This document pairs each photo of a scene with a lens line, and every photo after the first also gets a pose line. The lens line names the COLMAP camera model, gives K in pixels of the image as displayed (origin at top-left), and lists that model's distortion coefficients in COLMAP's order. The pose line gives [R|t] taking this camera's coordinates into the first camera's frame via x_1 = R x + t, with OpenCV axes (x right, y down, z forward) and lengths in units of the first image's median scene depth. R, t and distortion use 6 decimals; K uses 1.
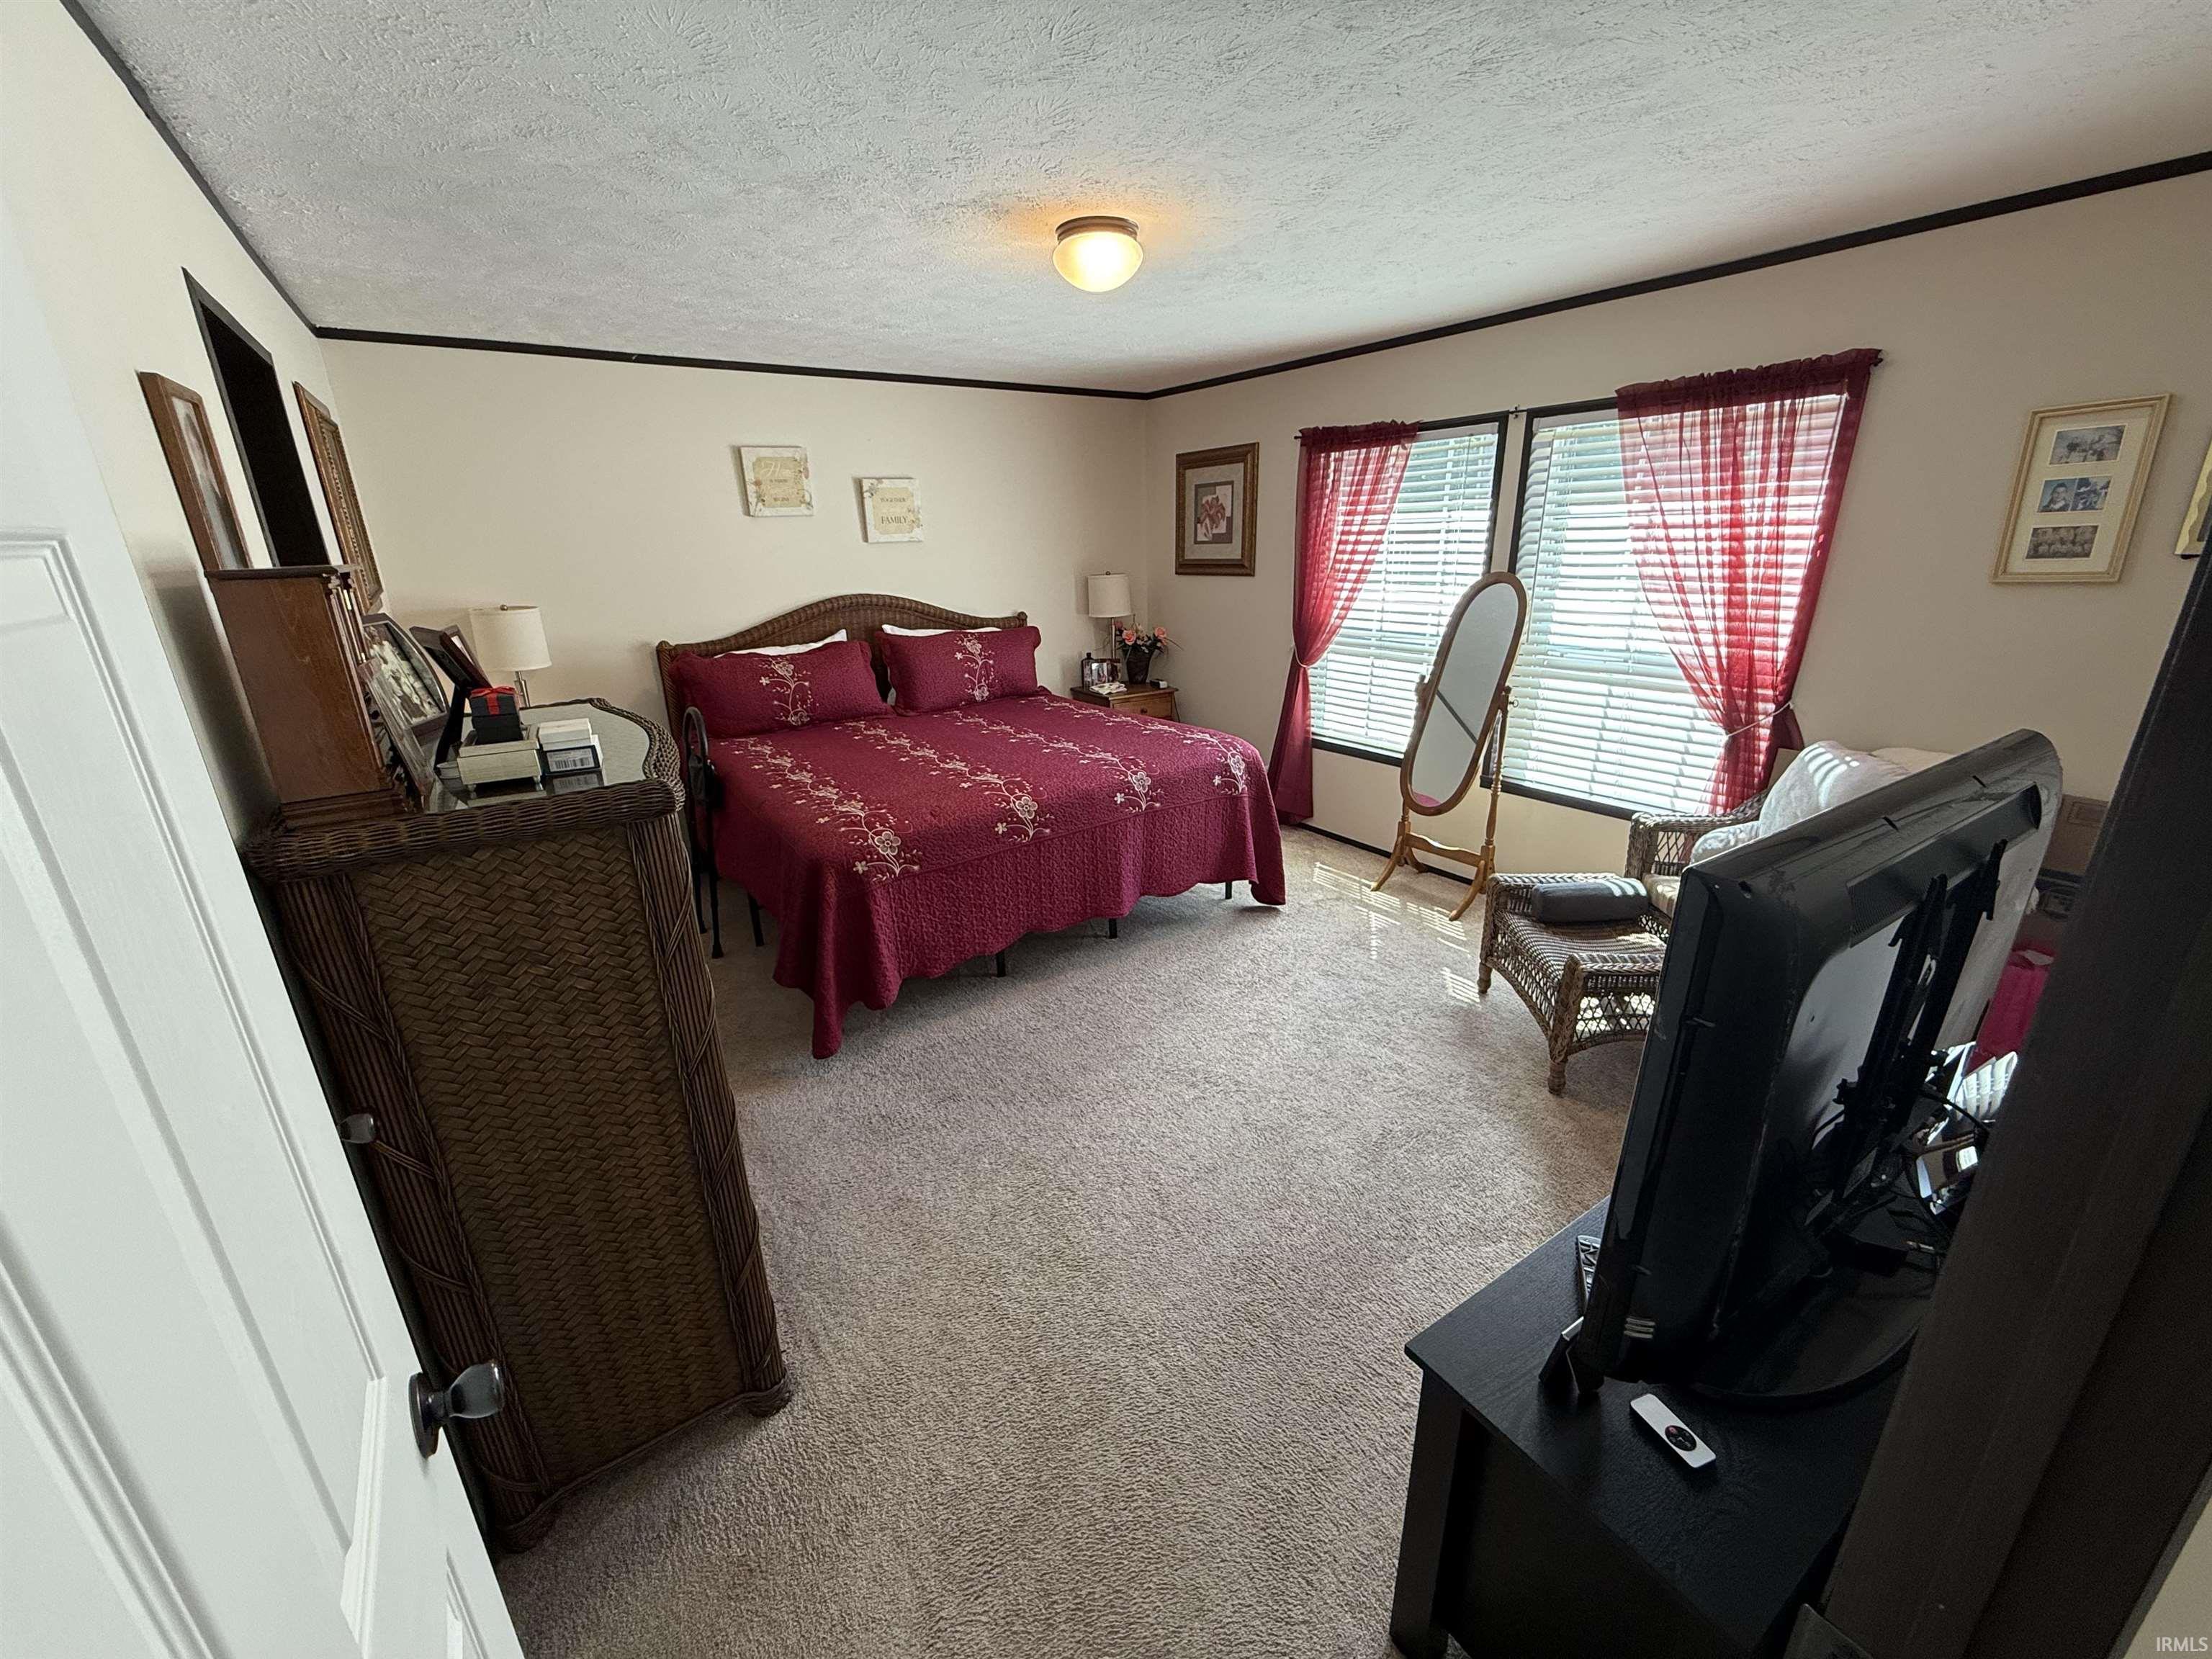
lens RADIAL K [[905.3, 0, 1114.6], [0, 905.3, 835.6], [0, 0, 1]] dist [-0.000625, -0.000116]
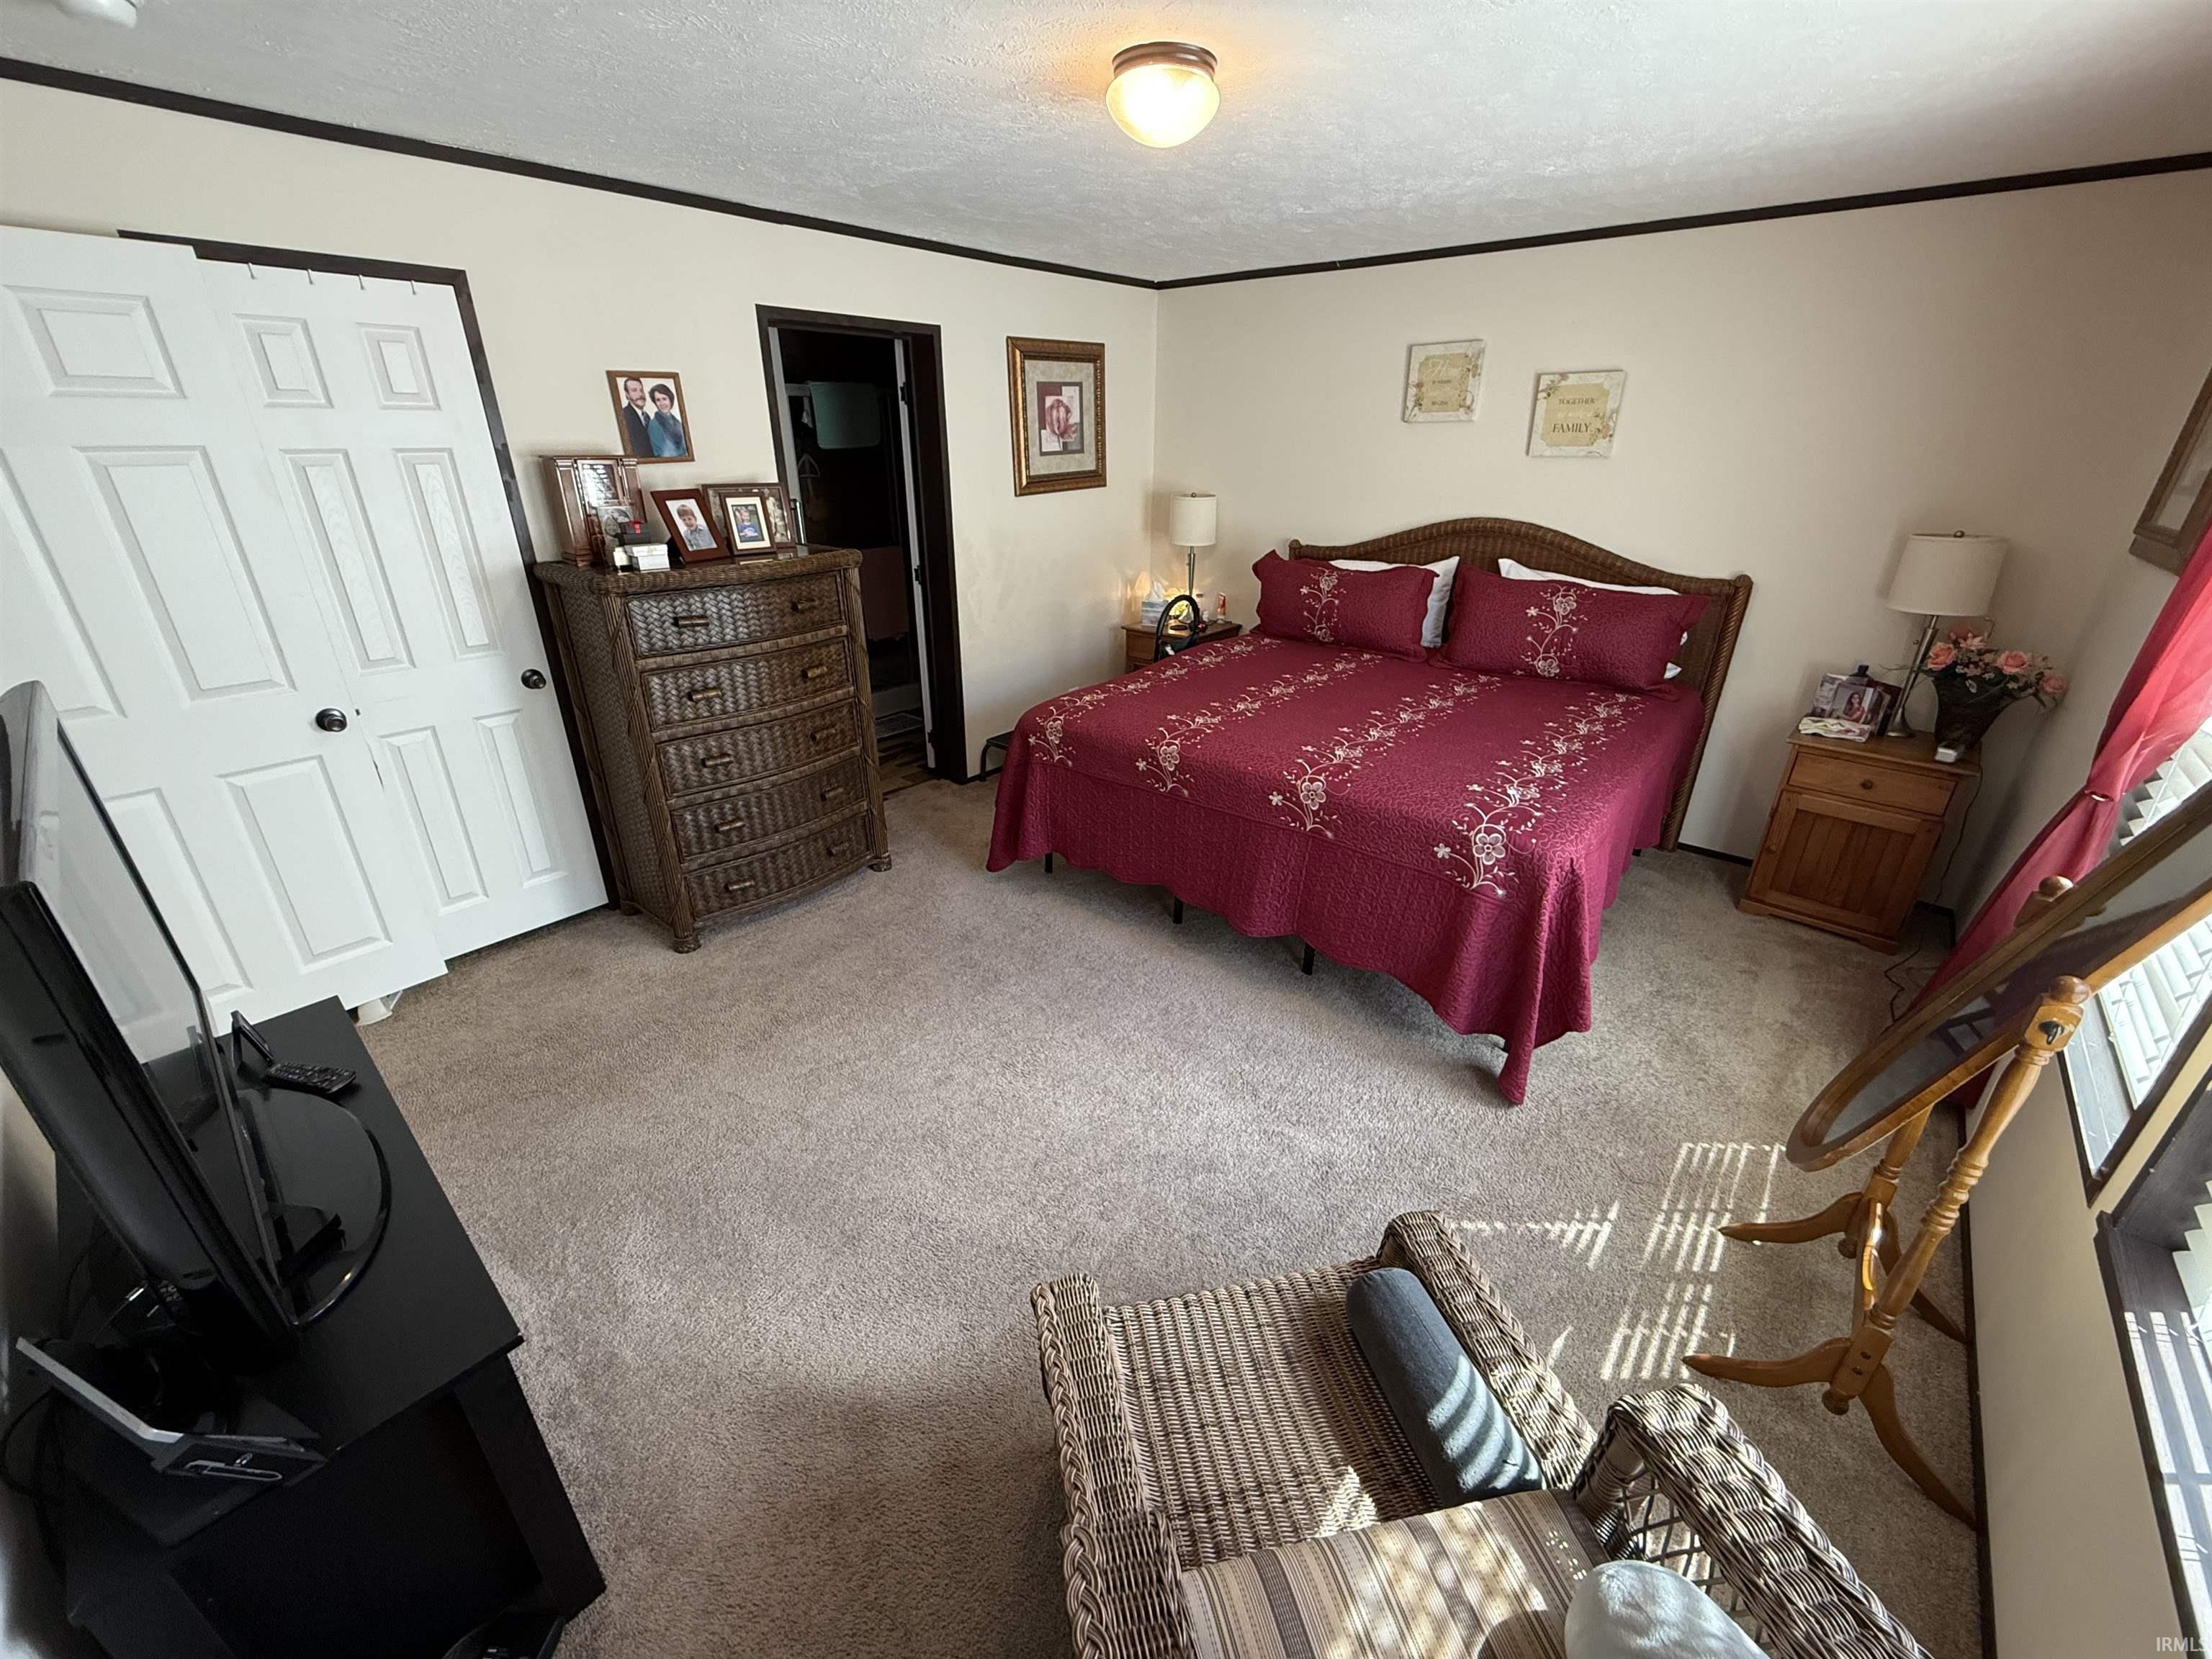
lens RADIAL K [[881.3, 0, 1101.7], [0, 881.3, 827.5], [0, 0, 1]] dist [0.000164, -0.000183]
pose [[0.247722, 0.409129, -0.878207, 0.506232], [-0.326777, 0.888627, 0.321807, -0.168709], [0.912059, 0.207259, 0.353826, 0.471818]]
